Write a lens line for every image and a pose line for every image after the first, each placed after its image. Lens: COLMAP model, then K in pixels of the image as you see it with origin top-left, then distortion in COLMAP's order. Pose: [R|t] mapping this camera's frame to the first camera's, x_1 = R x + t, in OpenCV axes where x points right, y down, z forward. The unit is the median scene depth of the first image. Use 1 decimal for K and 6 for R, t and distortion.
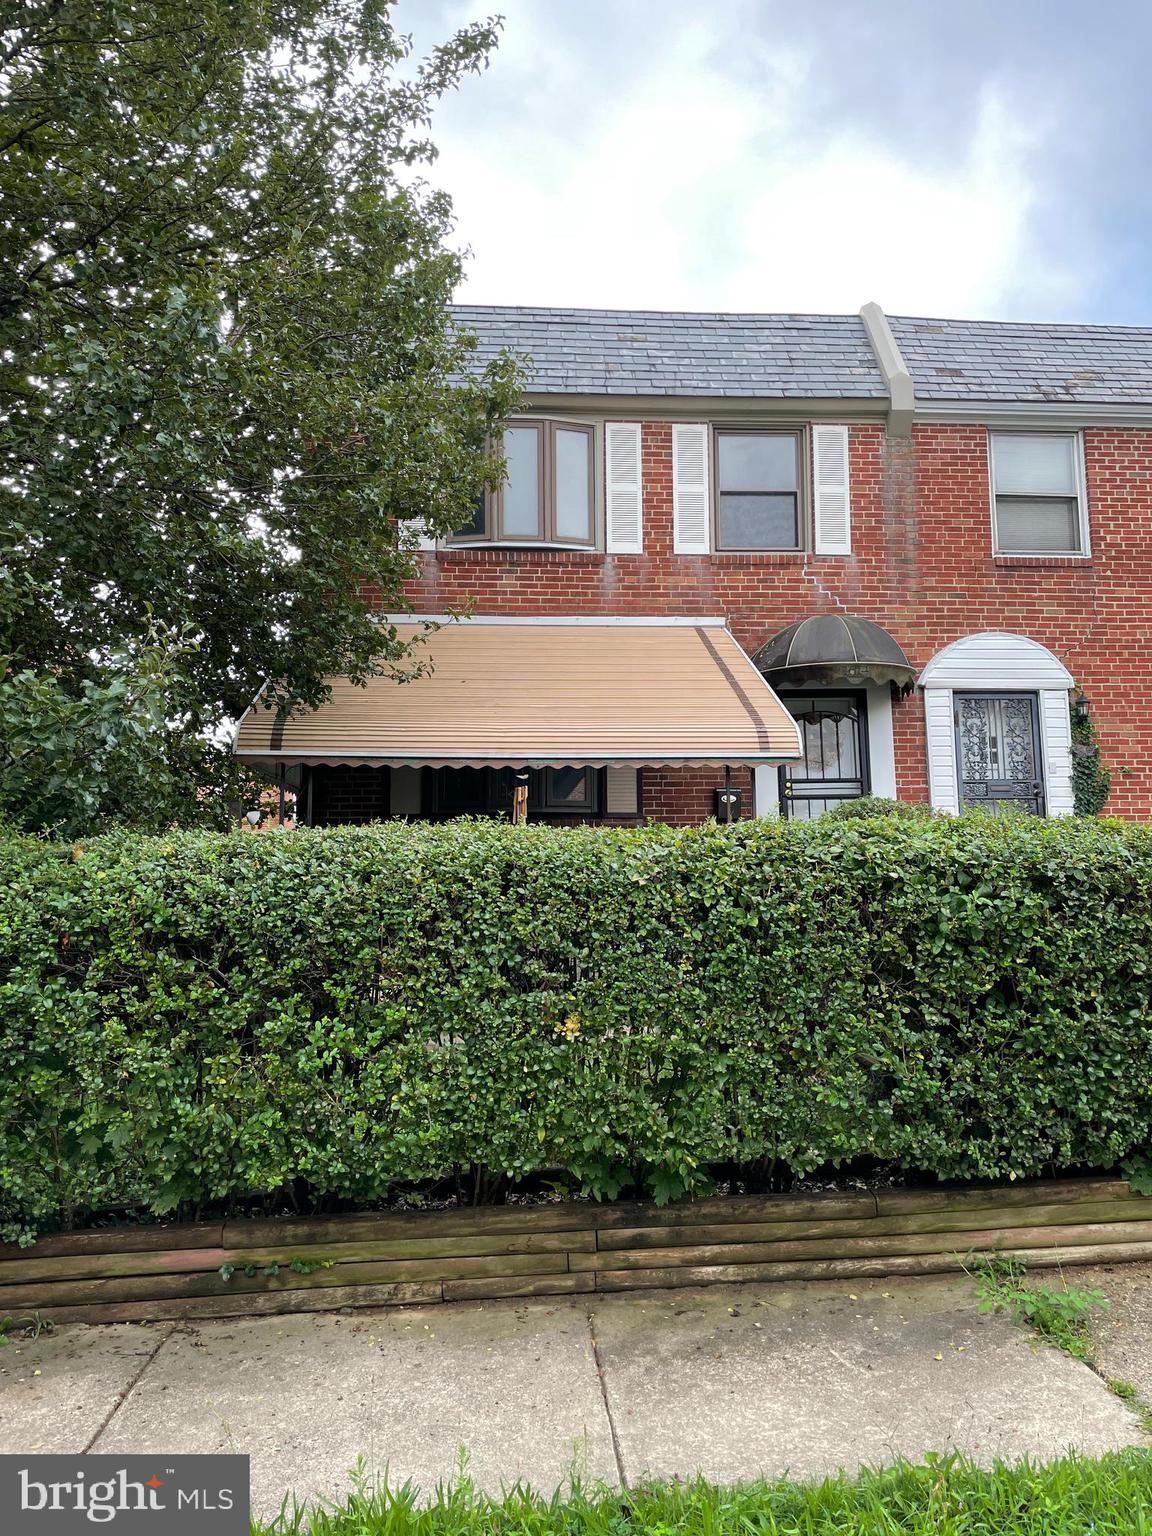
lens RADIAL K [[1178.9, 0, 574.8], [0, 1178.9, 788.4], [0, 0, 1]] dist [0.108713, -0.130402]
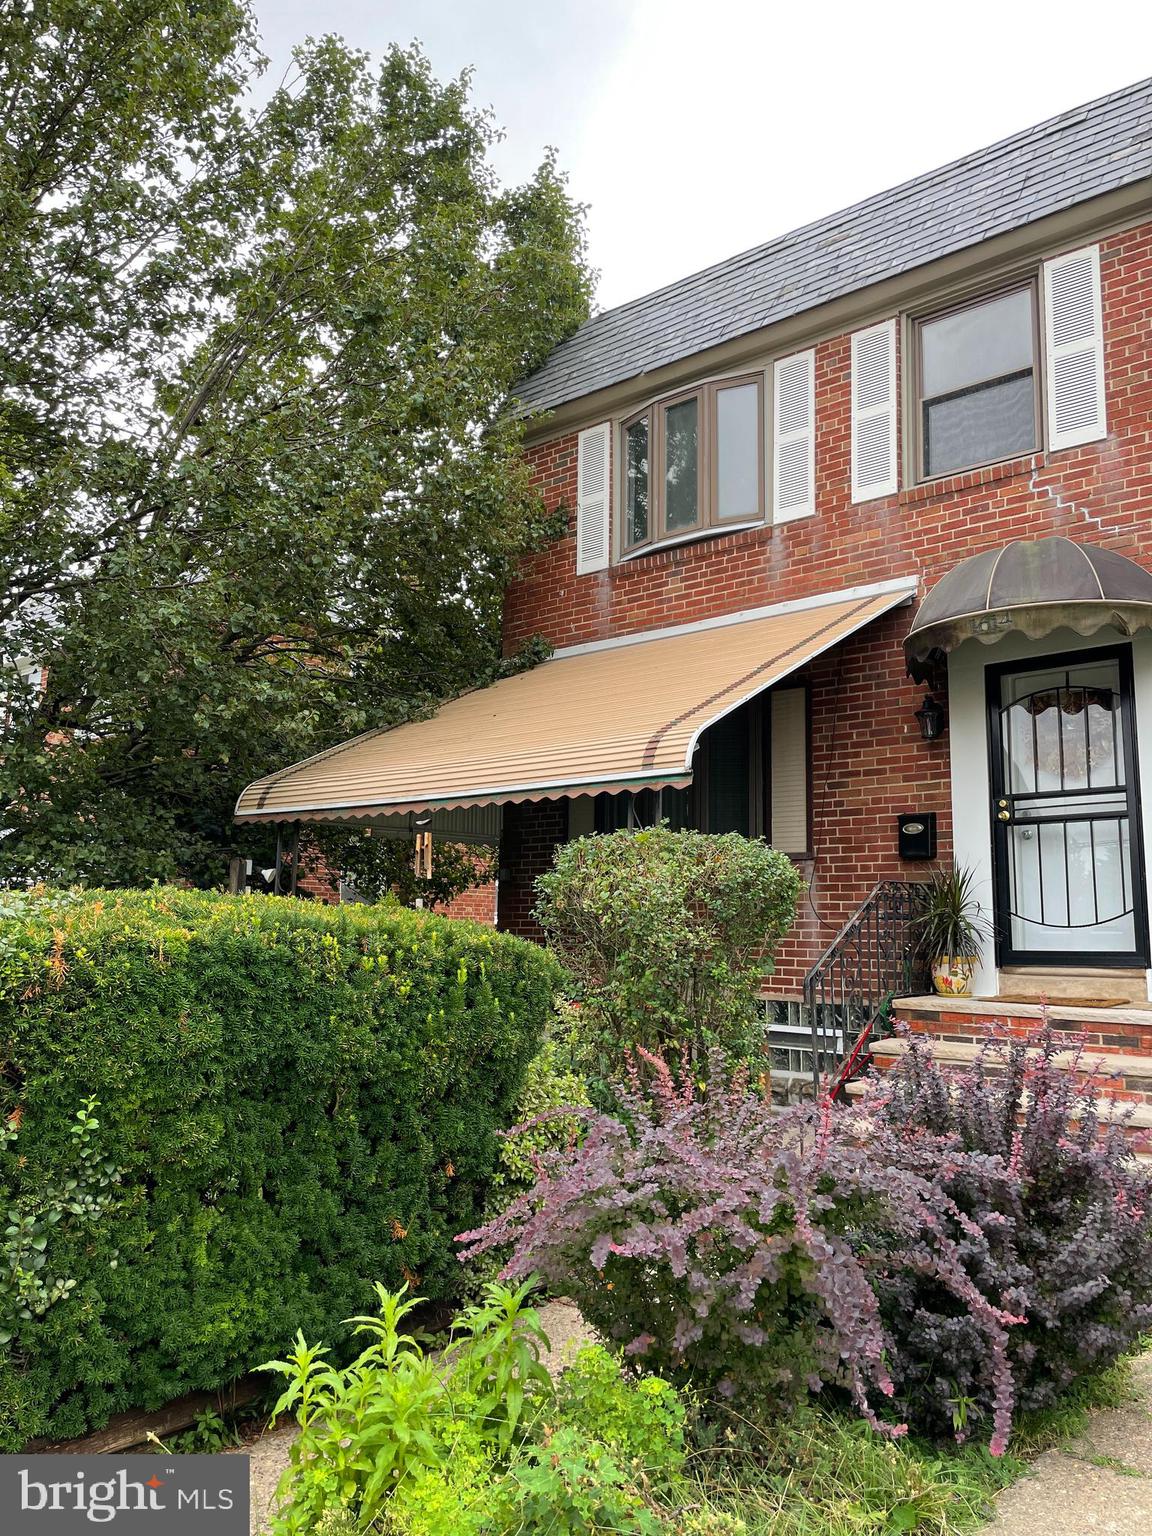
lens RADIAL K [[1178.9, 0, 574.8], [0, 1178.9, 788.4], [0, 0, 1]] dist [0.108713, -0.130402]
pose [[0.704669, -0.071828, -0.705891, 0.475850], [0.047867, 0.997409, -0.053707, 0.012725], [0.707920, 0.004057, 0.706281, 0.343664]]
